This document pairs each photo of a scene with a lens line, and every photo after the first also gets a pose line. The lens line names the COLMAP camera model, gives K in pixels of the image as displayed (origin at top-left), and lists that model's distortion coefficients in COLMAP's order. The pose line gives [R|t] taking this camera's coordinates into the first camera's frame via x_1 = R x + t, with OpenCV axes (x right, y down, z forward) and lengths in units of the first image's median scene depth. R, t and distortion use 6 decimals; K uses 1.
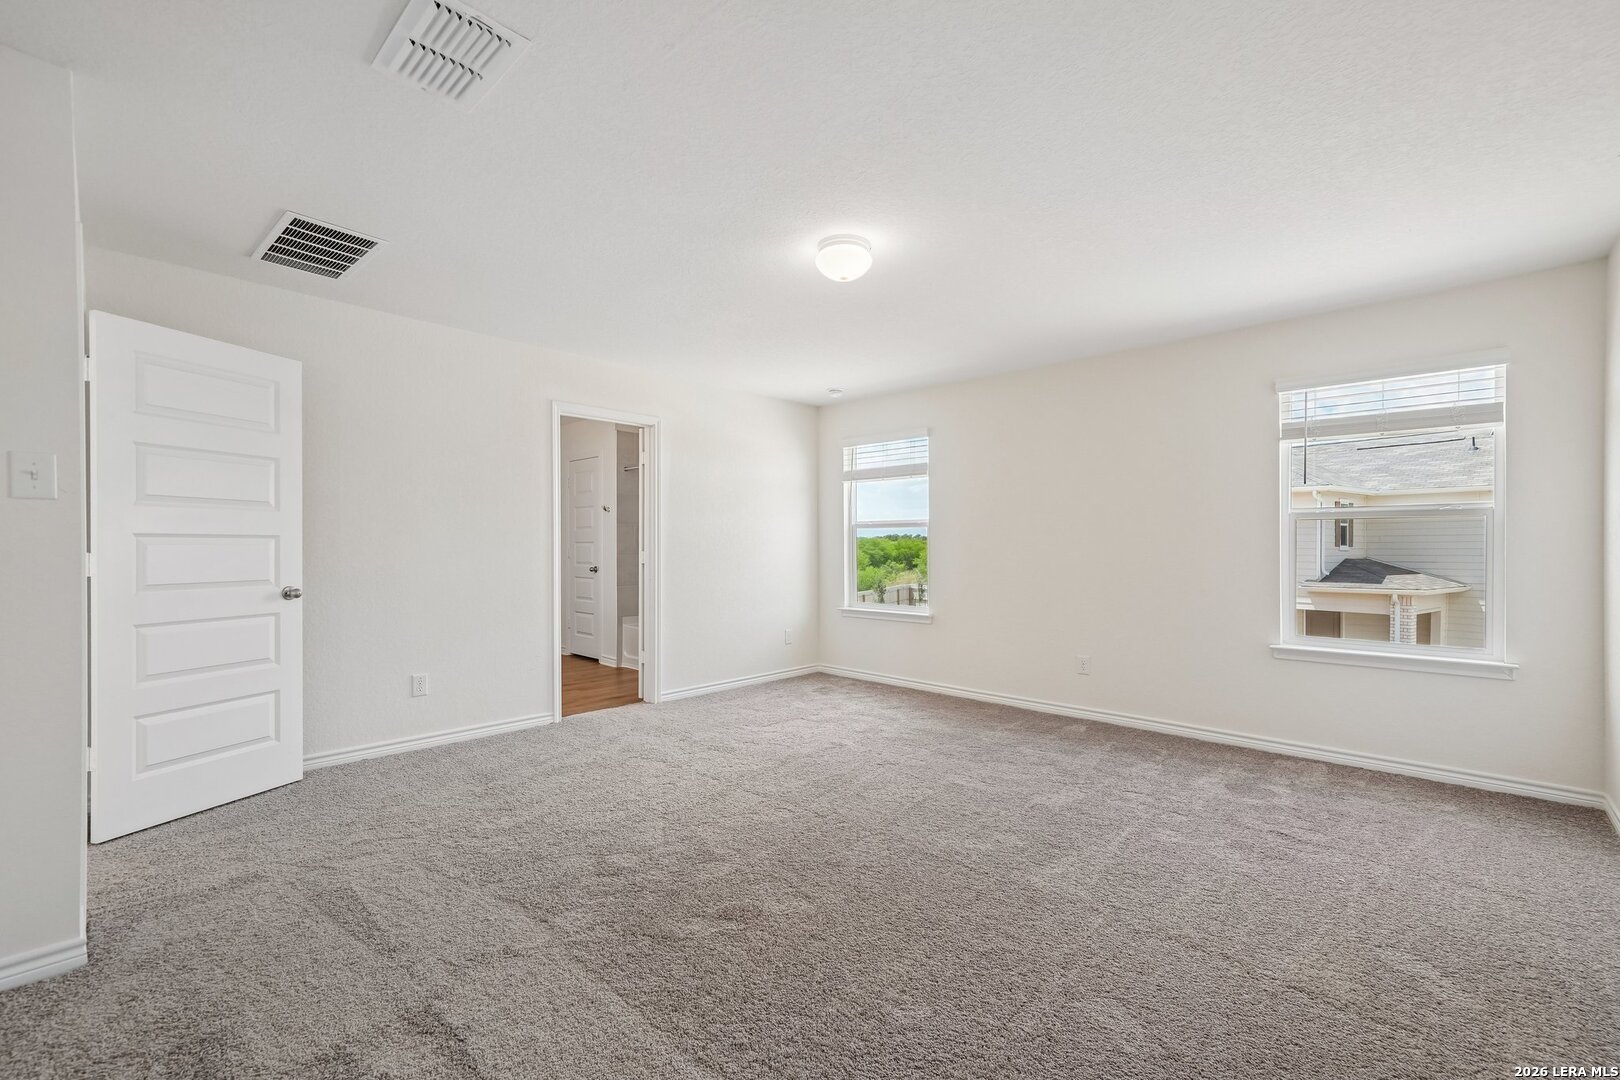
lens RADIAL K [[683.5, 0, 807.5], [0, 683.5, 556.9], [0, 0, 1]] dist [0.002029, 0.000841]
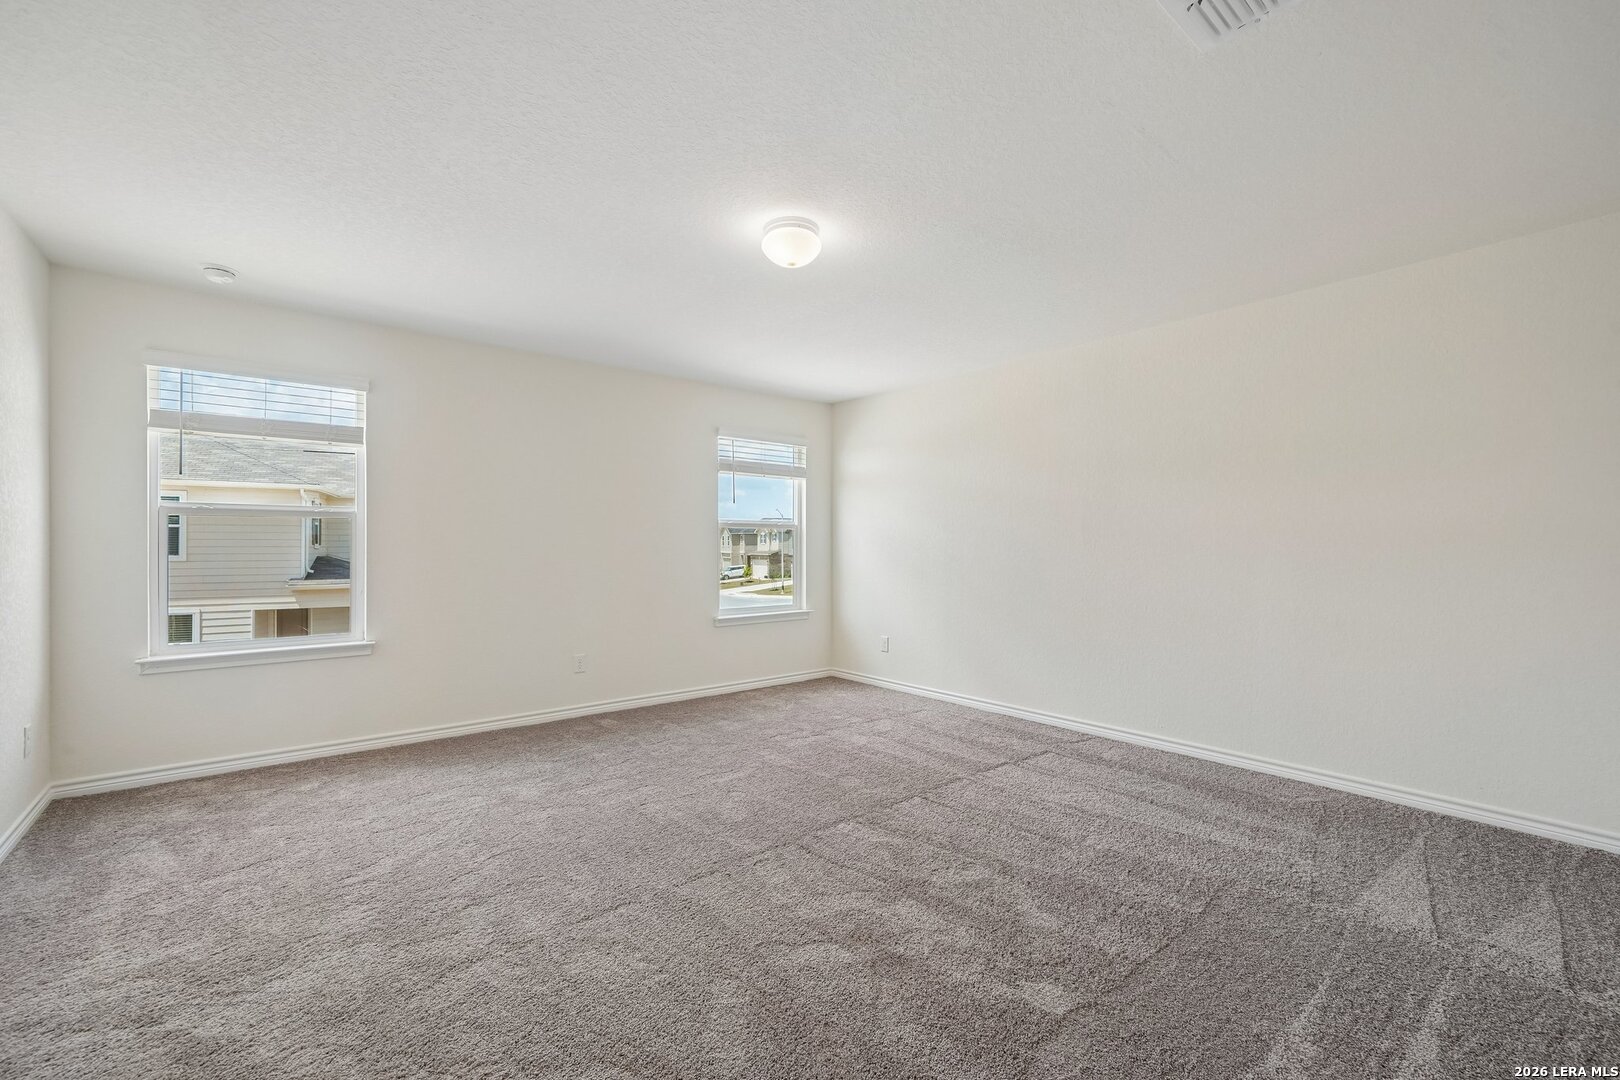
lens RADIAL K [[678.4, 0, 808.2], [0, 678.4, 541.0], [0, 0, 1]] dist [-0.001637, 0.004014]
pose [[0.126267, 0.006116, 0.991977, -0.135058], [0.013795, 0.999873, -0.007921, -0.002328], [-0.991900, 0.014685, 0.126166, 0.133377]]
